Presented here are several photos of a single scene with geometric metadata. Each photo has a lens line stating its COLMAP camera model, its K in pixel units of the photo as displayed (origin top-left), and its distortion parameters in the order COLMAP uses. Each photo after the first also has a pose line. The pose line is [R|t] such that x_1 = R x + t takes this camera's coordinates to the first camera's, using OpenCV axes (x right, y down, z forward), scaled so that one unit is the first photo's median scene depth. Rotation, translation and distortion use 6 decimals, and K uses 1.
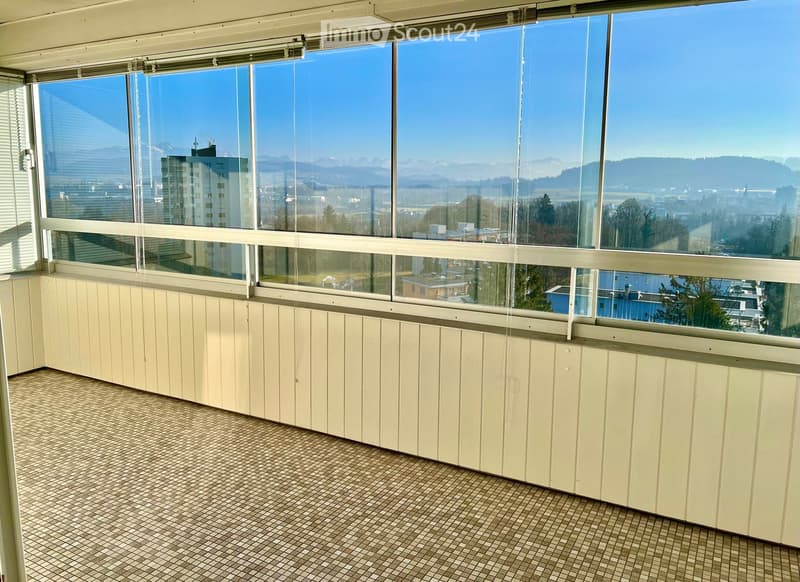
lens RADIAL K [[625.4, 0, 394.0], [0, 625.4, 270.0], [0, 0, 1]] dist [0.021389, -0.009743]
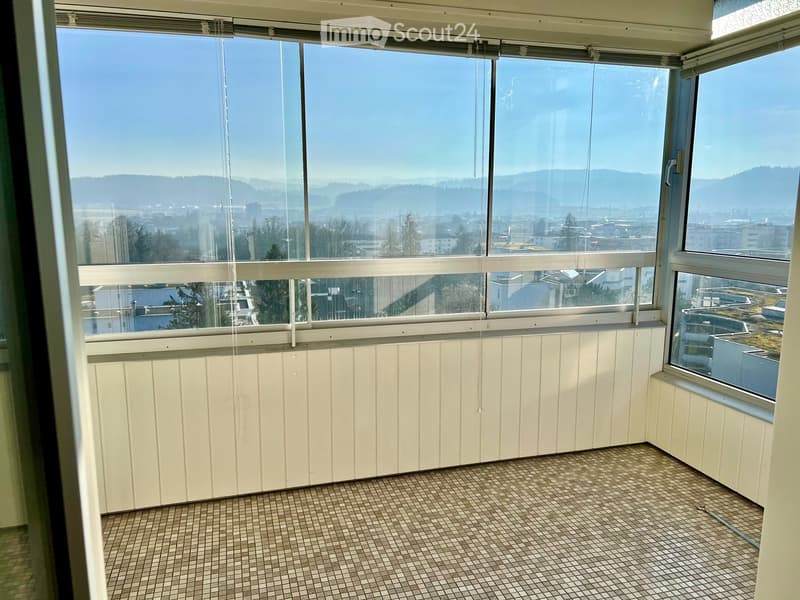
lens RADIAL K [[604.8, 0, 400.9], [0, 604.8, 301.4], [0, 0, 1]] dist [0.012836, -0.009319]
pose [[0.699980, -0.122850, 0.703517, -0.305849], [0.103113, 0.992157, 0.070658, -0.019092], [-0.706679, 0.023083, 0.707158, 0.137701]]
